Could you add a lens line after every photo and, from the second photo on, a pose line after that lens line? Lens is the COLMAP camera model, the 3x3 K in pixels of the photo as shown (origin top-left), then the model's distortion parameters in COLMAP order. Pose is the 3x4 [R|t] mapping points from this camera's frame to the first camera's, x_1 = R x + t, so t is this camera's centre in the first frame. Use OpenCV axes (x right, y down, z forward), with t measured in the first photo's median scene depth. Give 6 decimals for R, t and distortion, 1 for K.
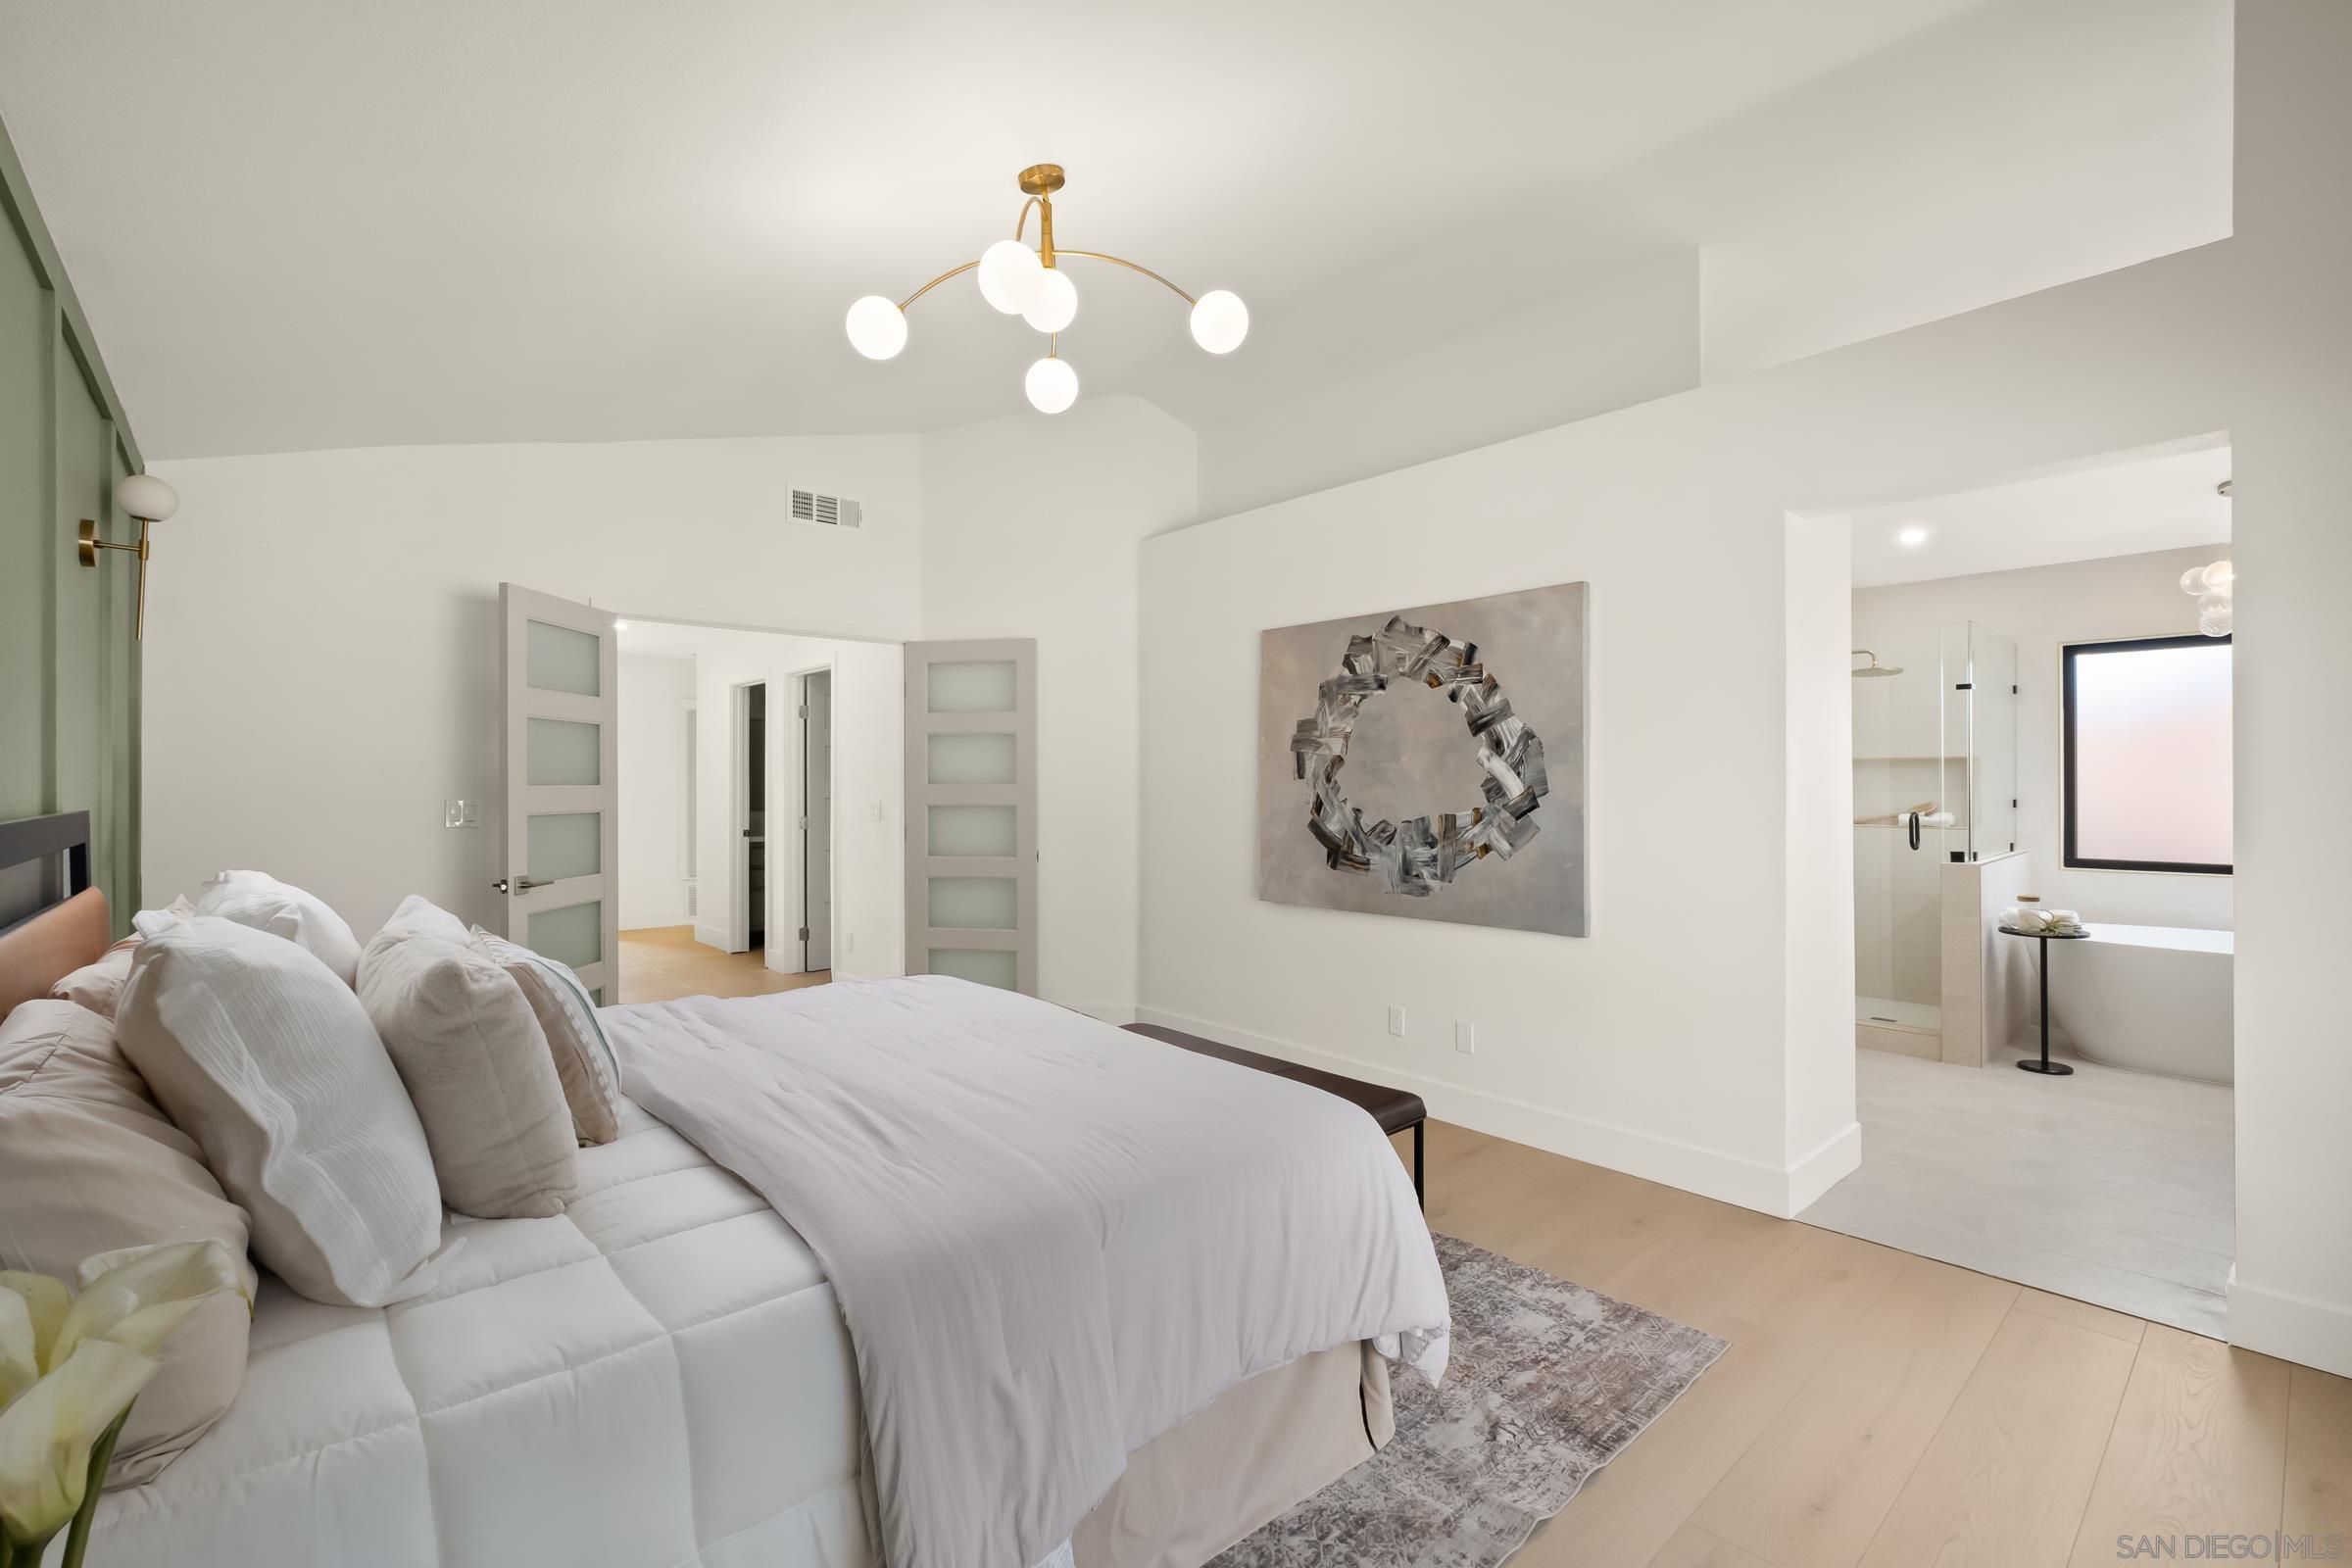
lens RADIAL K [[1026.8, 0, 1186.3], [0, 1026.8, 789.0], [0, 0, 1]] dist [-0.001647, 0.001187]
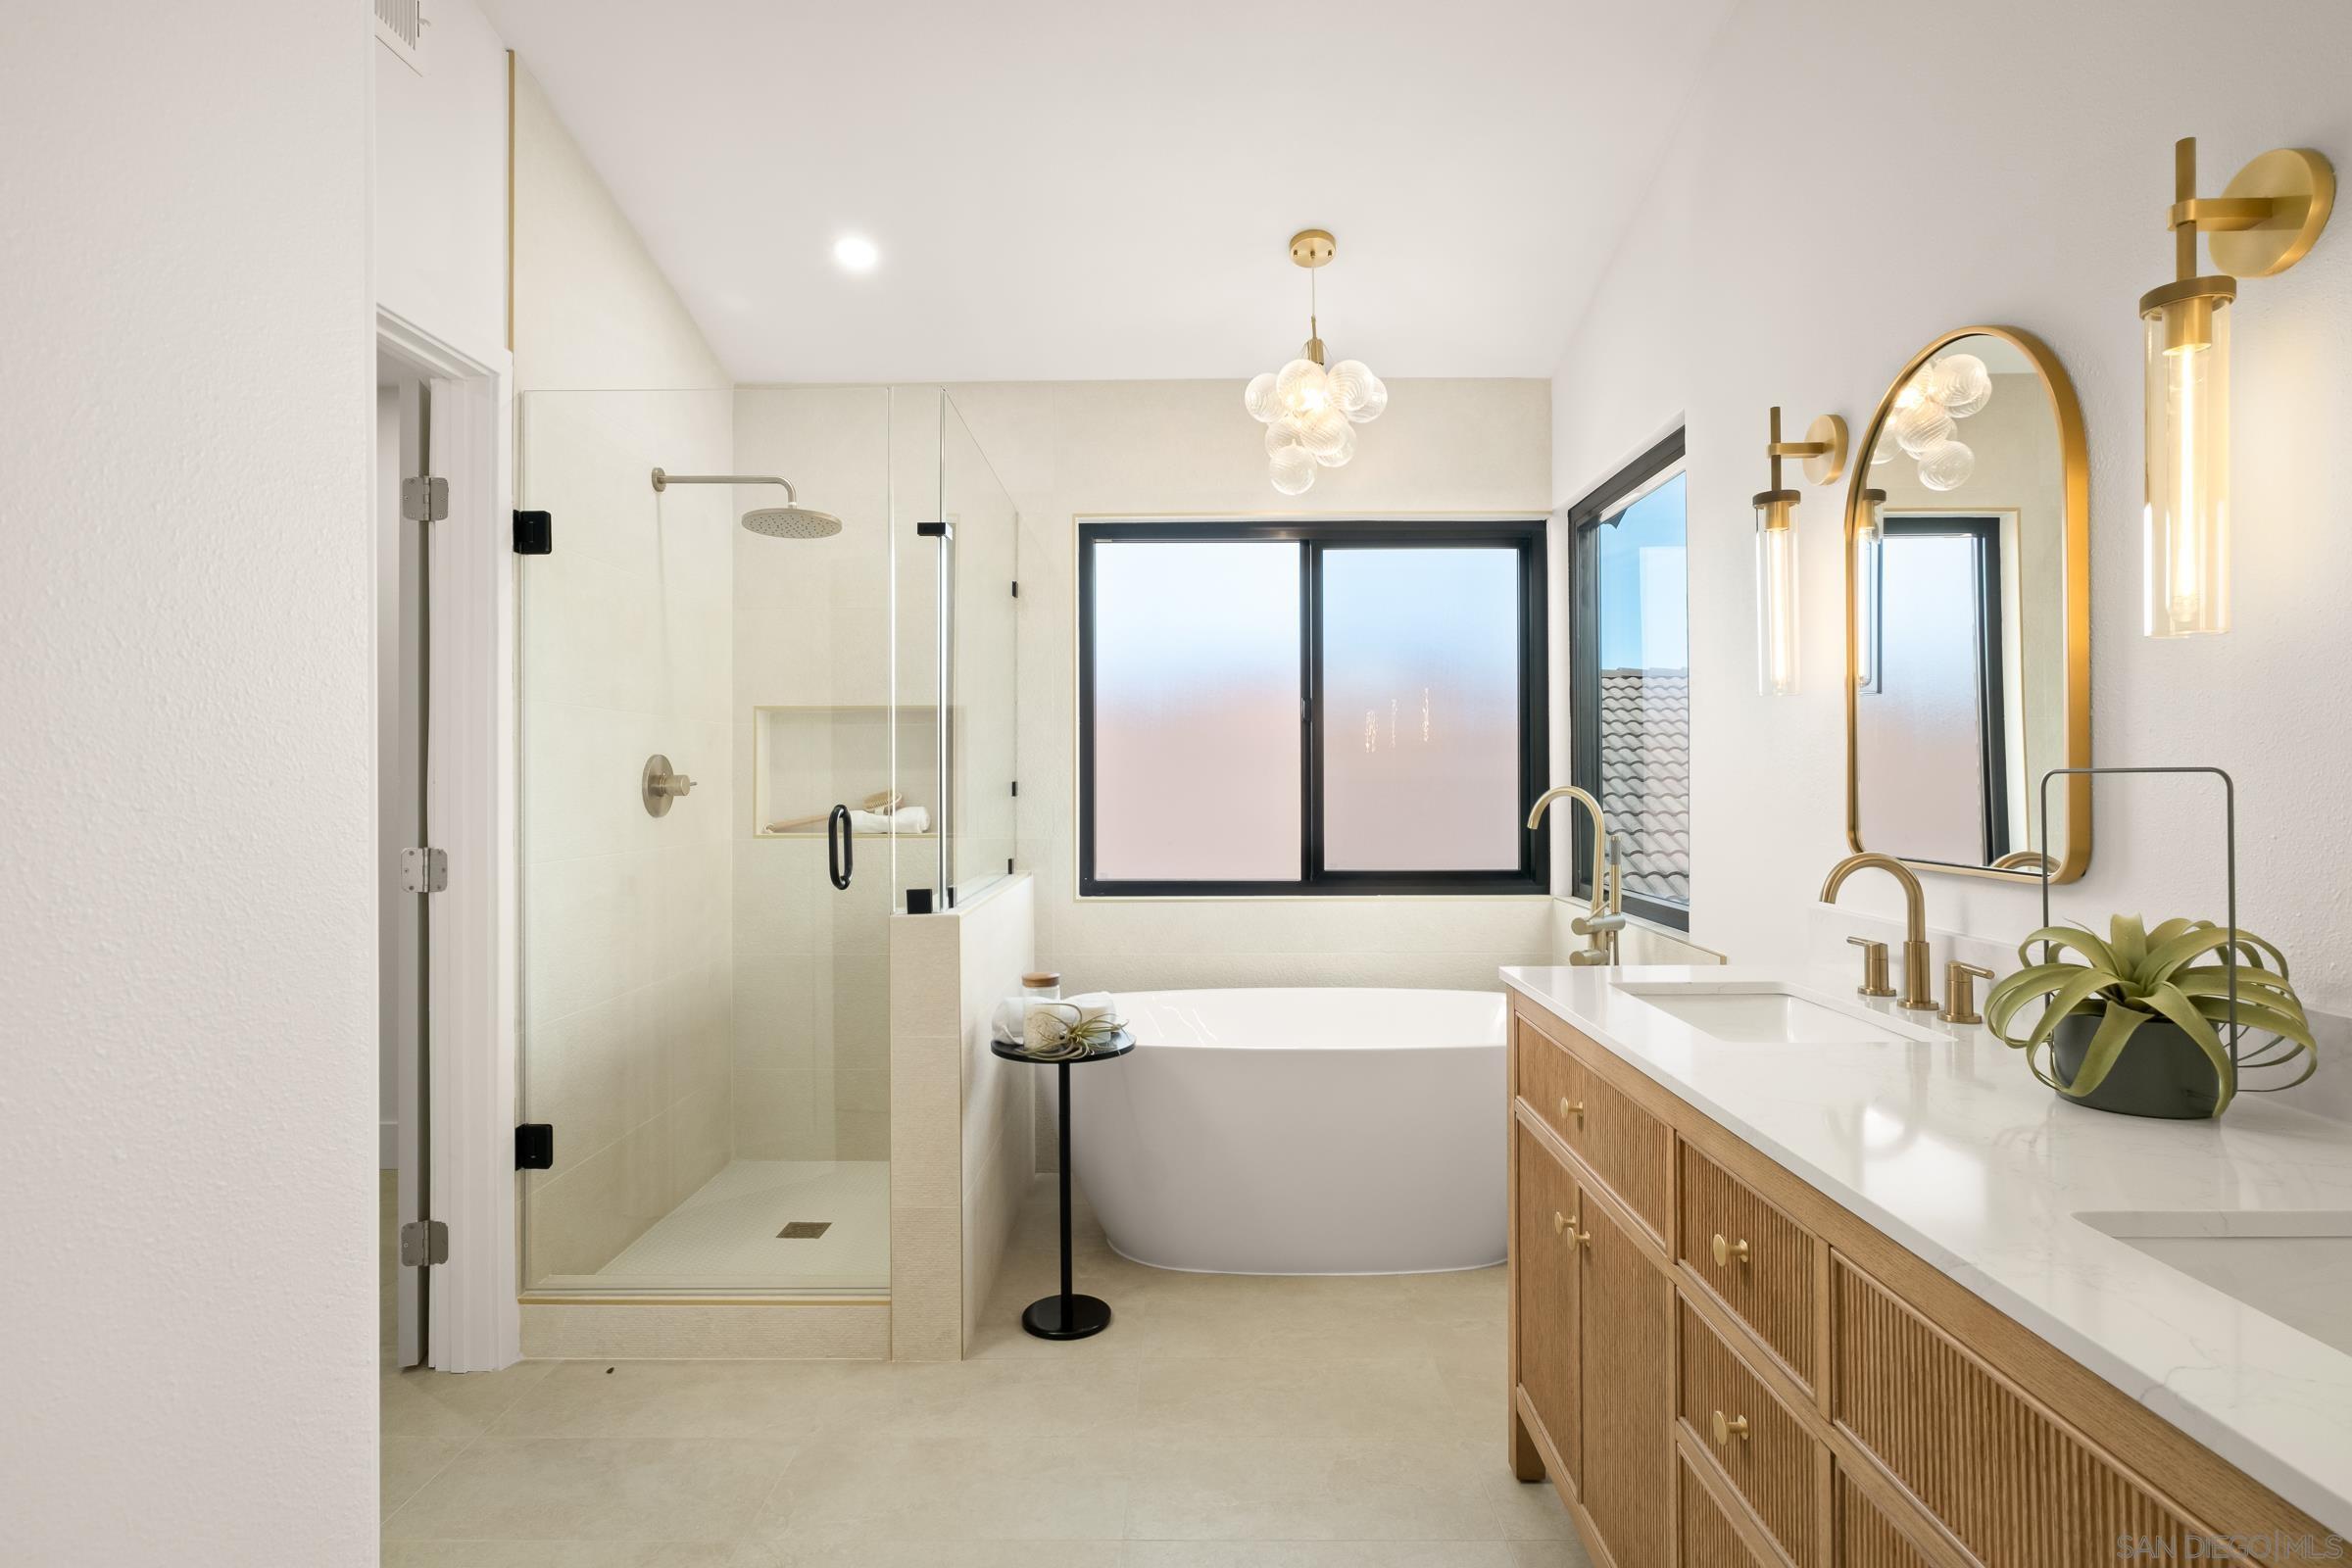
lens RADIAL K [[1204.0, 0, 1190.7], [0, 1204.0, 778.0], [0, 0, 1]] dist [0.007618, -0.001608]
pose [[0.673919, 0.007811, 0.738764, 0.415508], [0.000795, 0.999936, -0.011298, 0.016928], [-0.738805, 0.008201, 0.673870, 0.523368]]
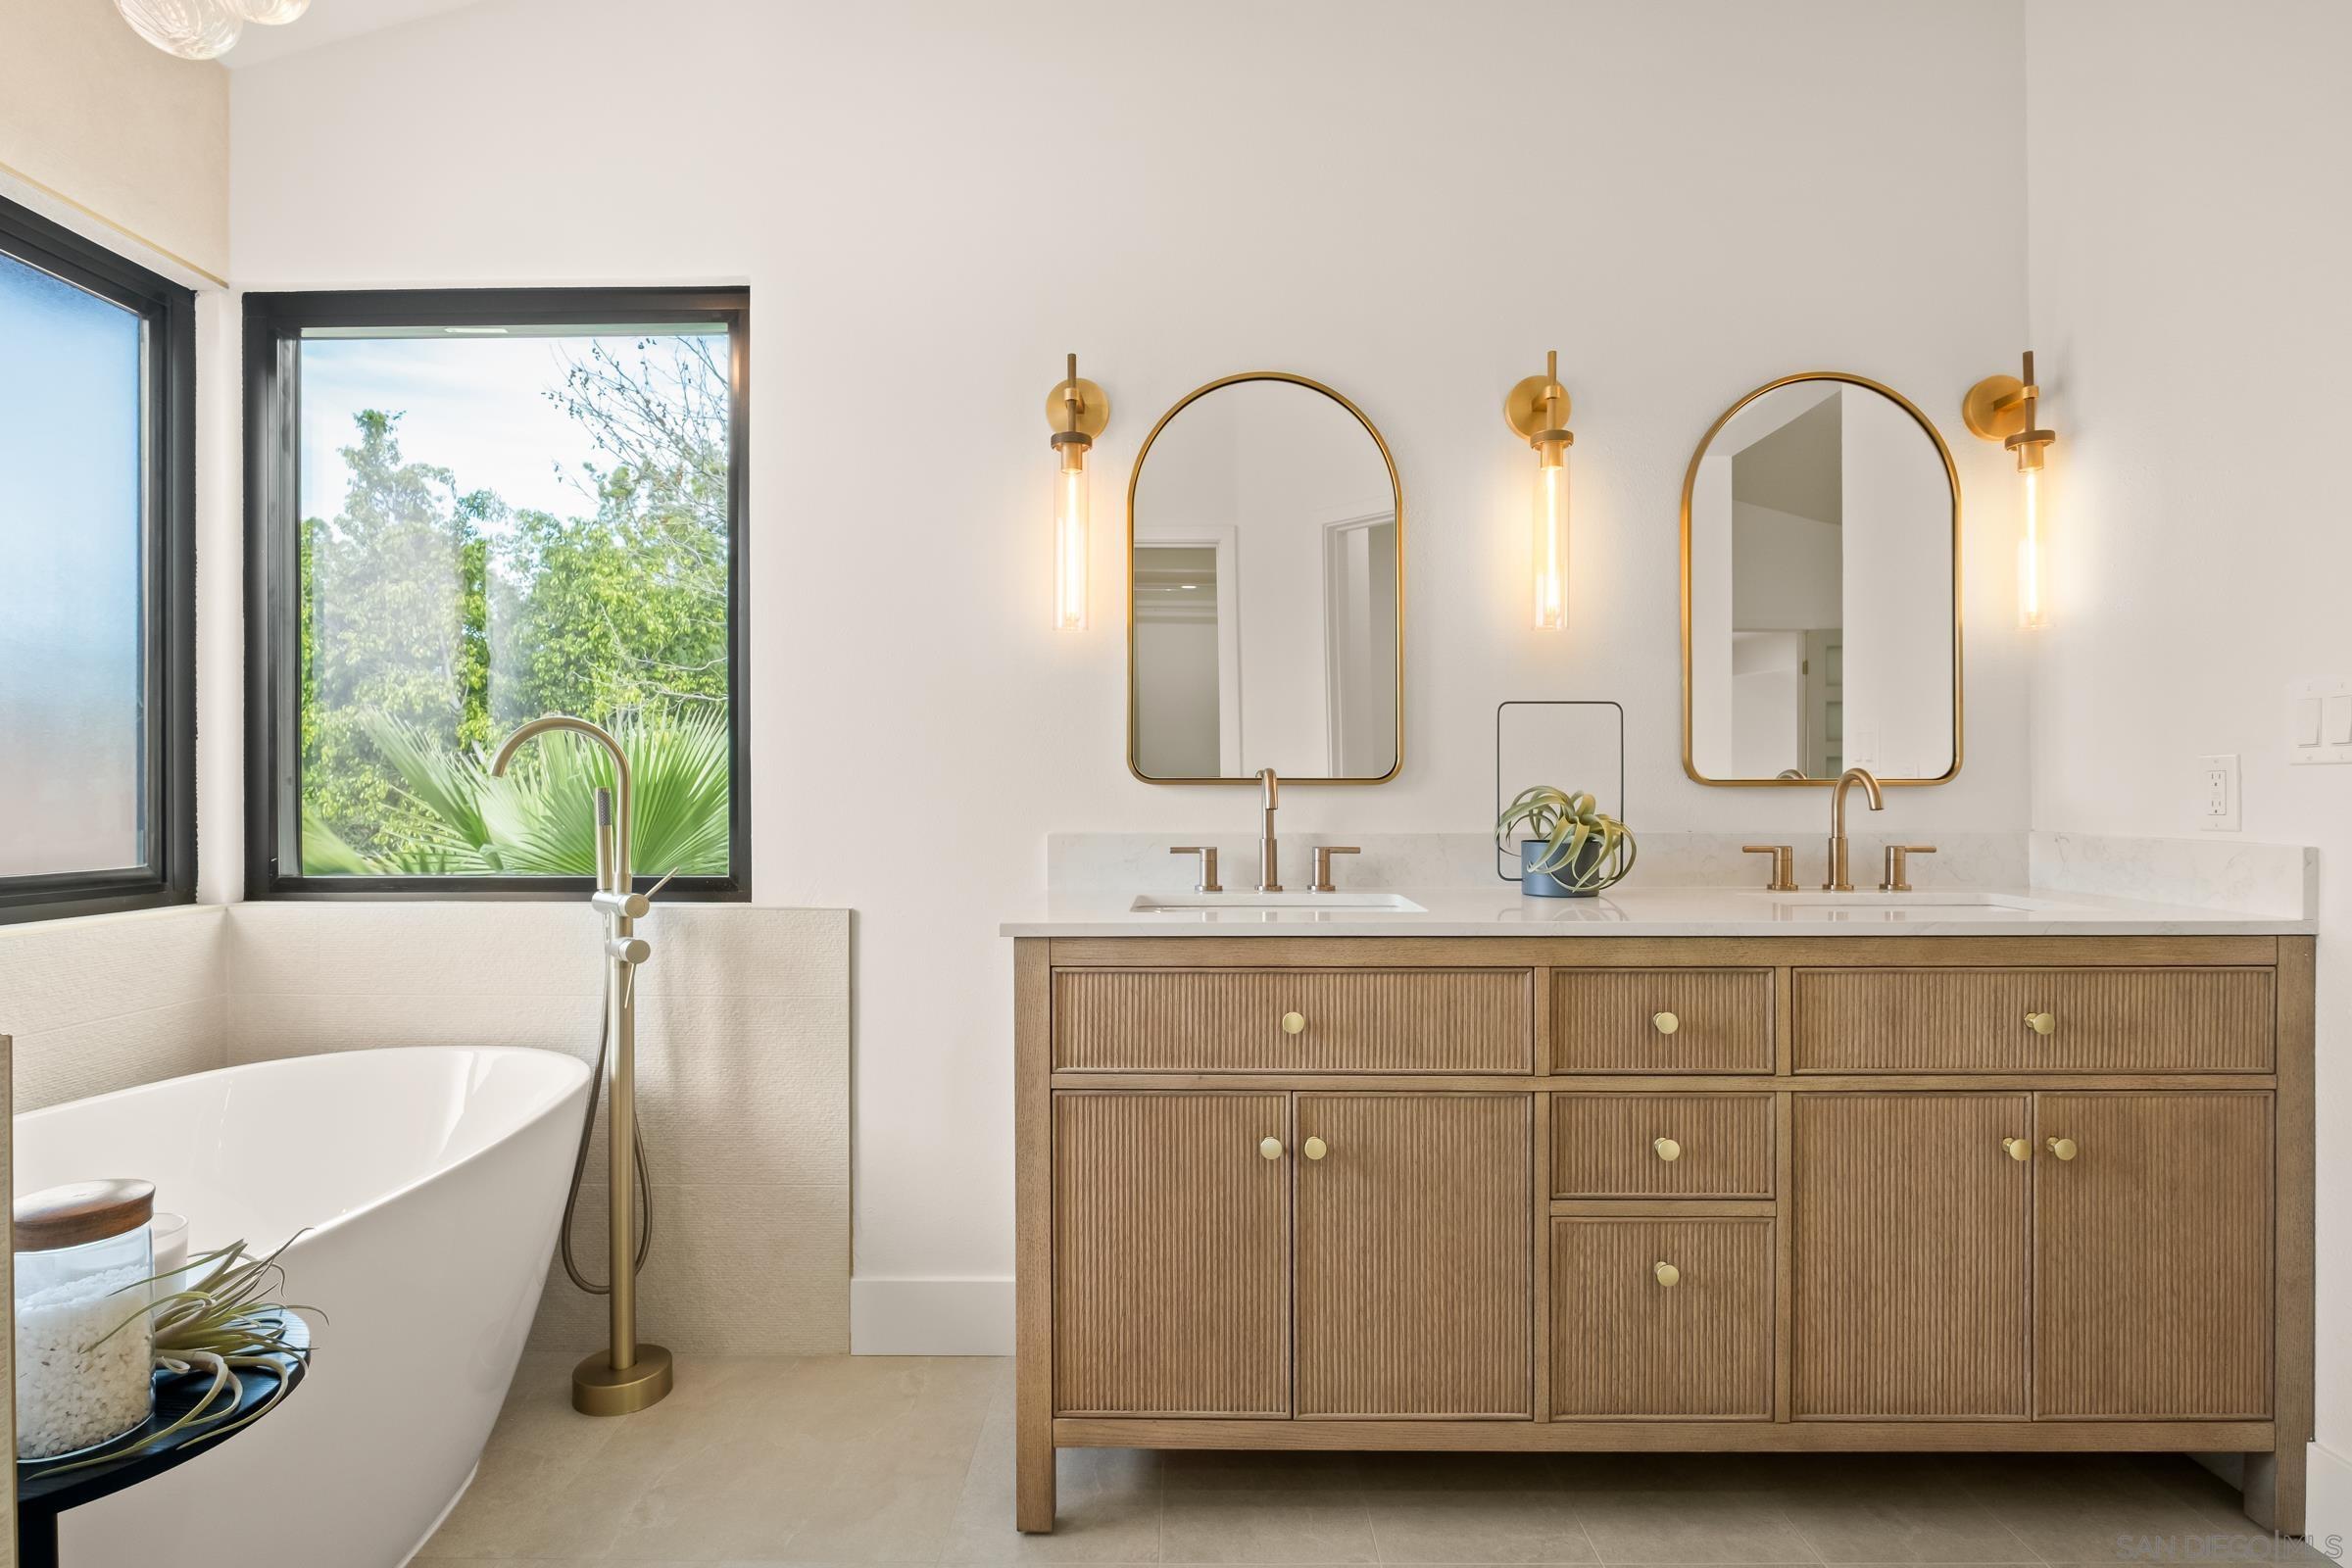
lens RADIAL K [[1206.7, 0, 1178.0], [0, 1206.7, 788.8], [0, 0, 1]] dist [-0.011561, 0.000231]
pose [[-0.734246, 0.010557, 0.678801, 0.537599], [0.010924, 0.999933, -0.003735, 0.043171], [-0.678796, 0.004672, -0.734312, 0.946845]]
